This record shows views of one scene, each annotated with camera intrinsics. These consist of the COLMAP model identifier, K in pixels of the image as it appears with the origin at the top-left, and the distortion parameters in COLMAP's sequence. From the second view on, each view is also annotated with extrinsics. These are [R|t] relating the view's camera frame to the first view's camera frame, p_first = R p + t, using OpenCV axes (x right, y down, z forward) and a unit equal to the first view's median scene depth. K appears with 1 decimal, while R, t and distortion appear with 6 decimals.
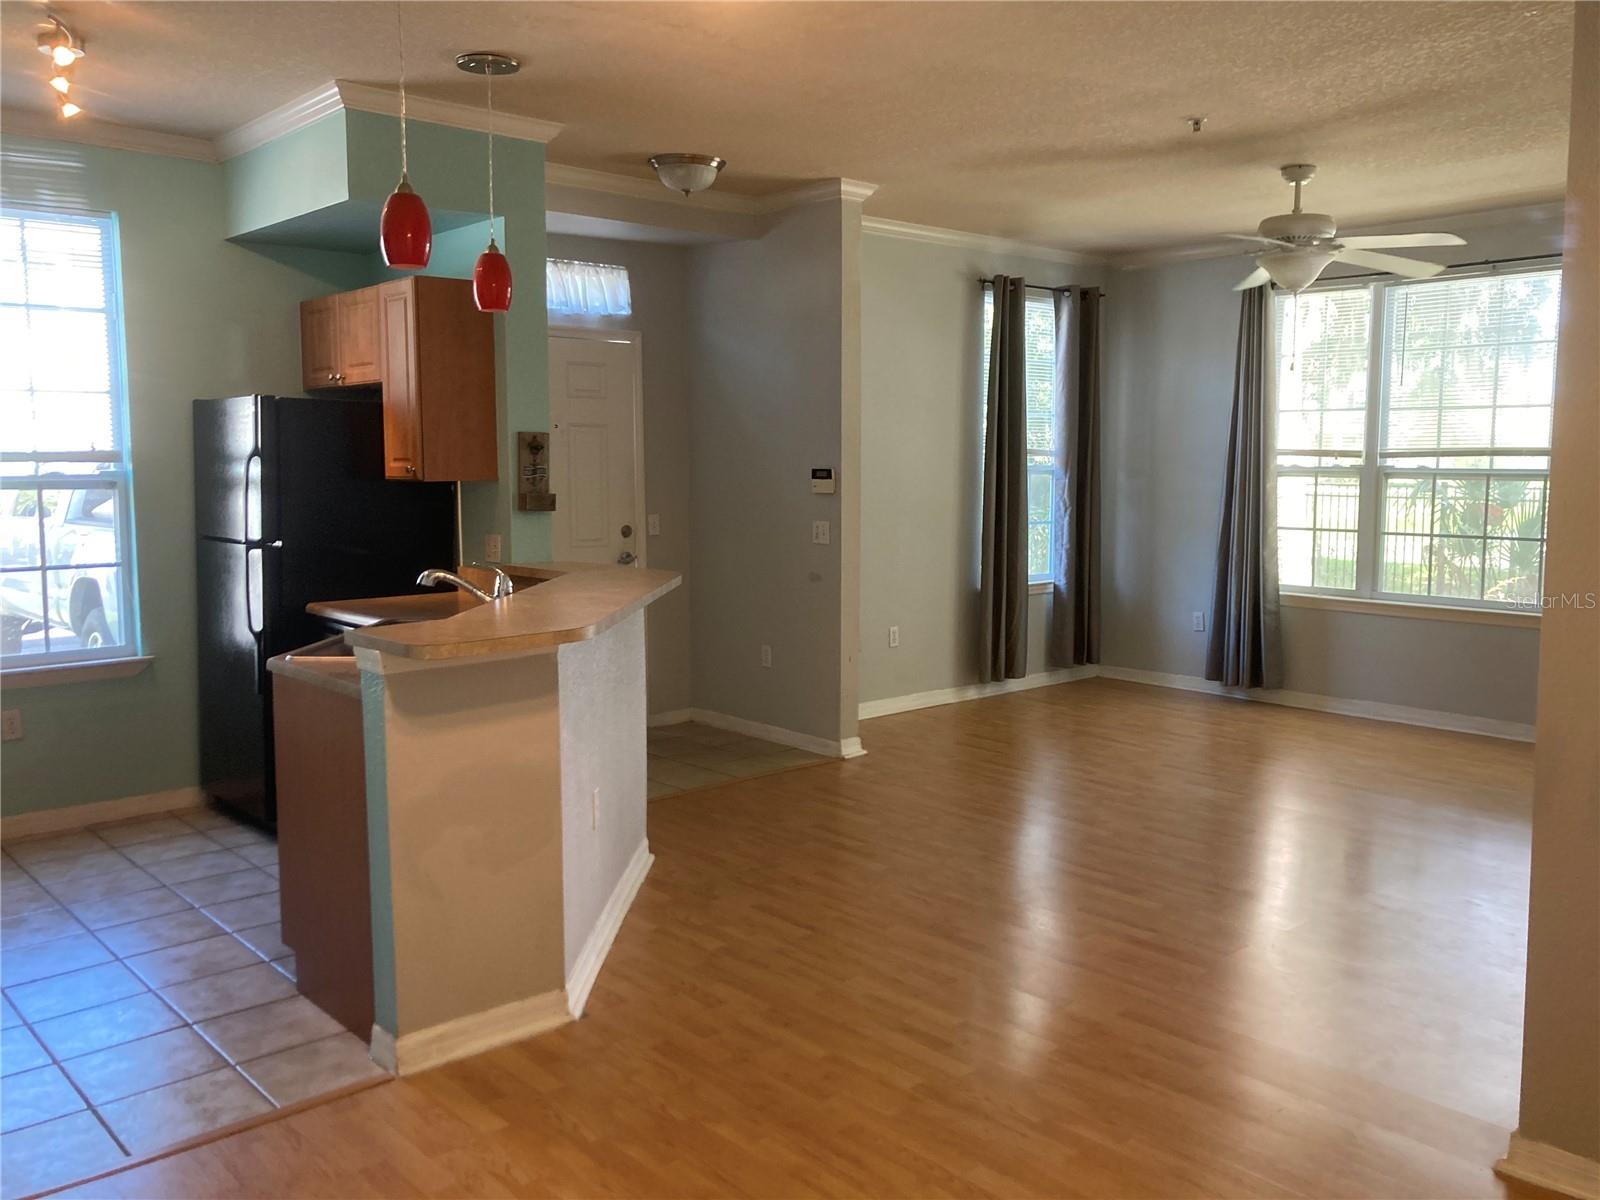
lens RADIAL K [[1330.3, 0, 809.5], [0, 1330.3, 593.4], [0, 0, 1]] dist [0.051720, -0.019244]
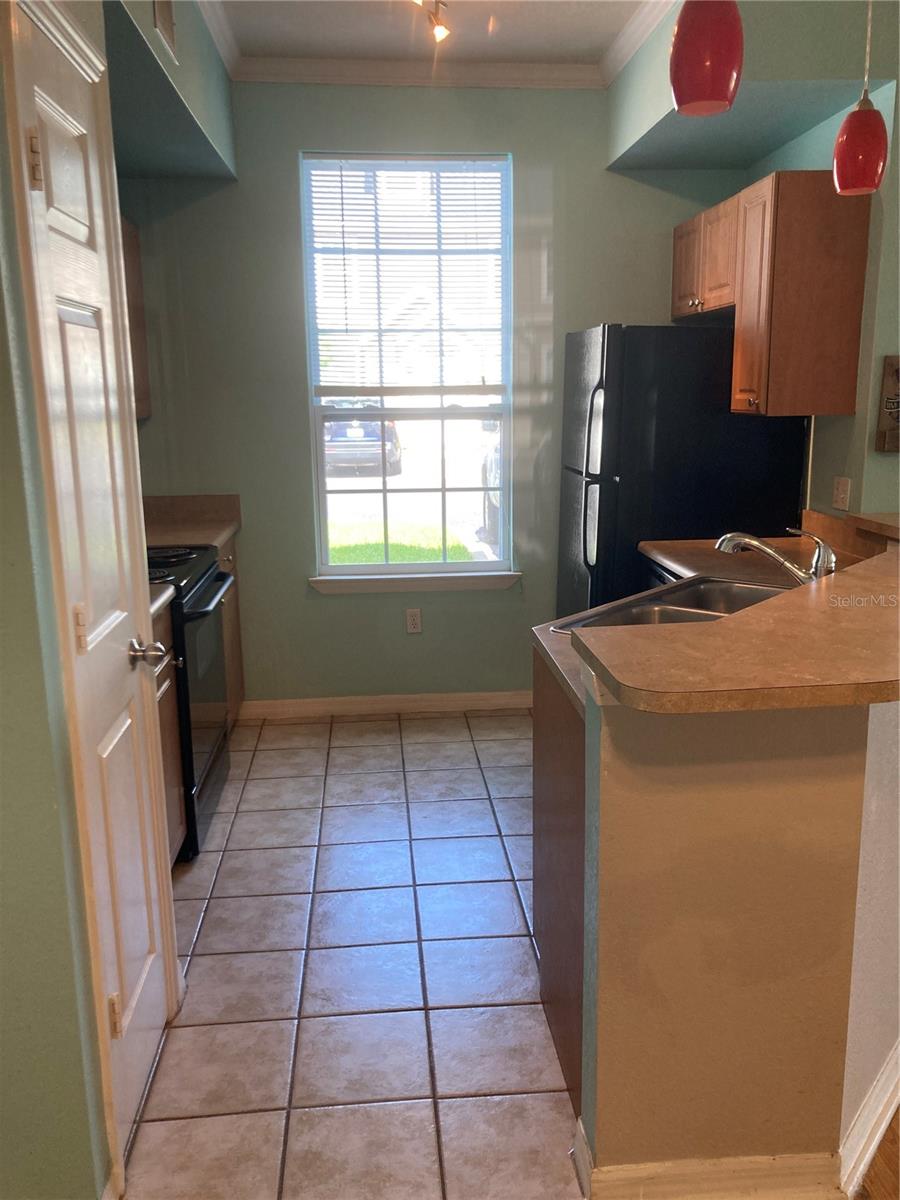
lens RADIAL K [[997.7, 0, 462.4], [0, 997.7, 600.9], [0, 0, 1]] dist [0.051720, -0.019244]
pose [[0.802260, 0.120237, -0.584741, -0.043523], [-0.052708, 0.989948, 0.131242, -0.038270], [0.594644, -0.074469, 0.800533, 0.327940]]
